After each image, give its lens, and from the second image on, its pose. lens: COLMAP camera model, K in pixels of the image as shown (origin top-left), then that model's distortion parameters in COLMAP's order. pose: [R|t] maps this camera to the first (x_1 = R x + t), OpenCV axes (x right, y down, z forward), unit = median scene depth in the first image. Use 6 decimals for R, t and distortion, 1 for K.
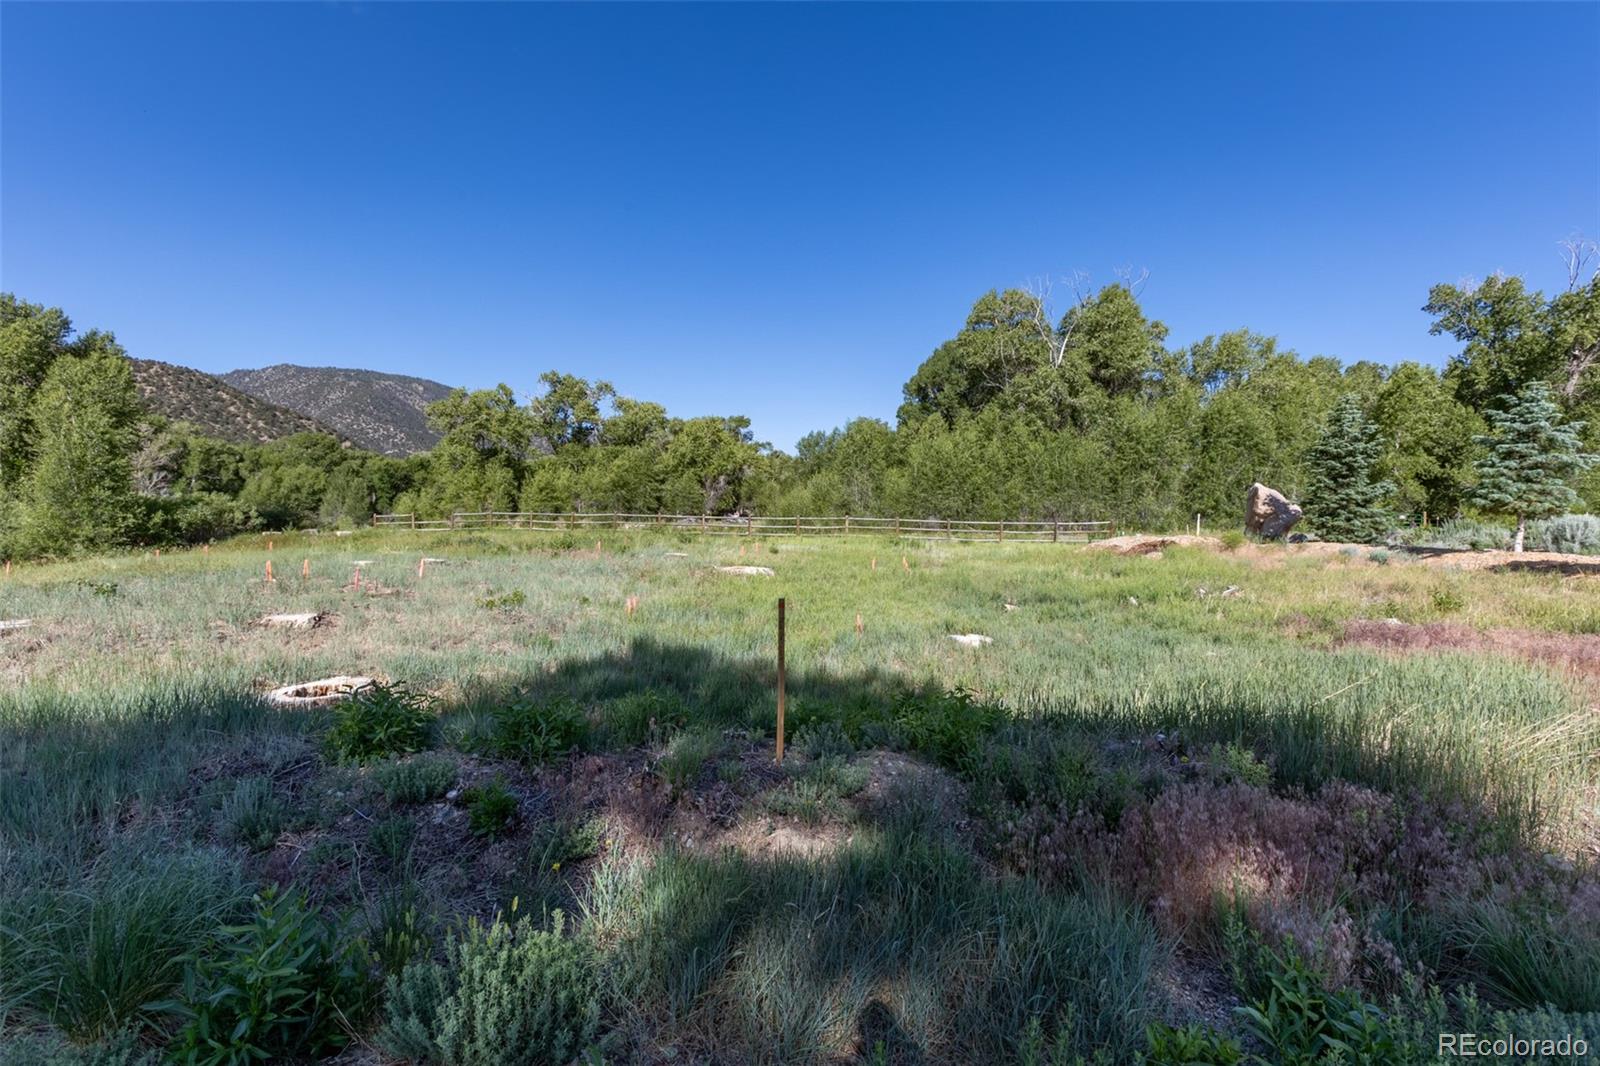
lens RADIAL K [[712.6, 0, 787.8], [0, 712.6, 532.7], [0, 0, 1]] dist [-0.013788, 0.010151]
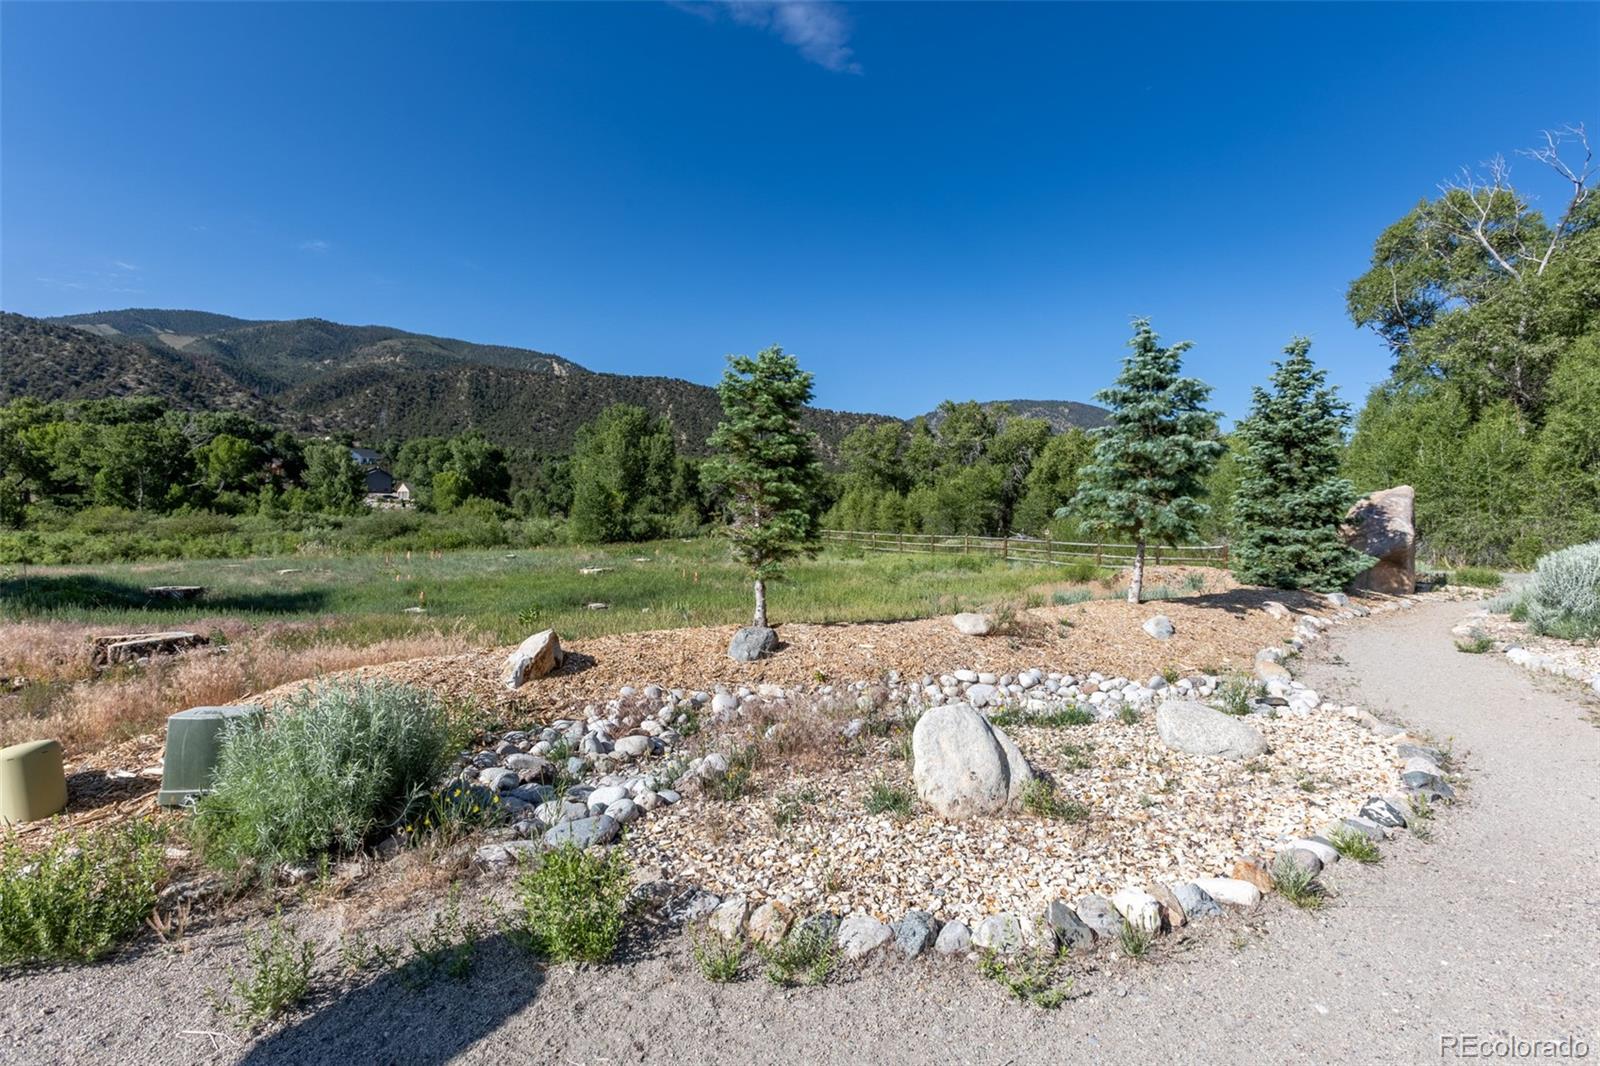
lens RADIAL K [[712.6, 0, 798.1], [0, 712.6, 527.8], [0, 0, 1]] dist [-0.013788, 0.010151]
pose [[0.655120, 0.008830, -0.755474, 0.445715], [-0.030801, 0.999413, -0.015028, -0.008202], [0.754897, 0.033115, 0.655007, 0.145014]]
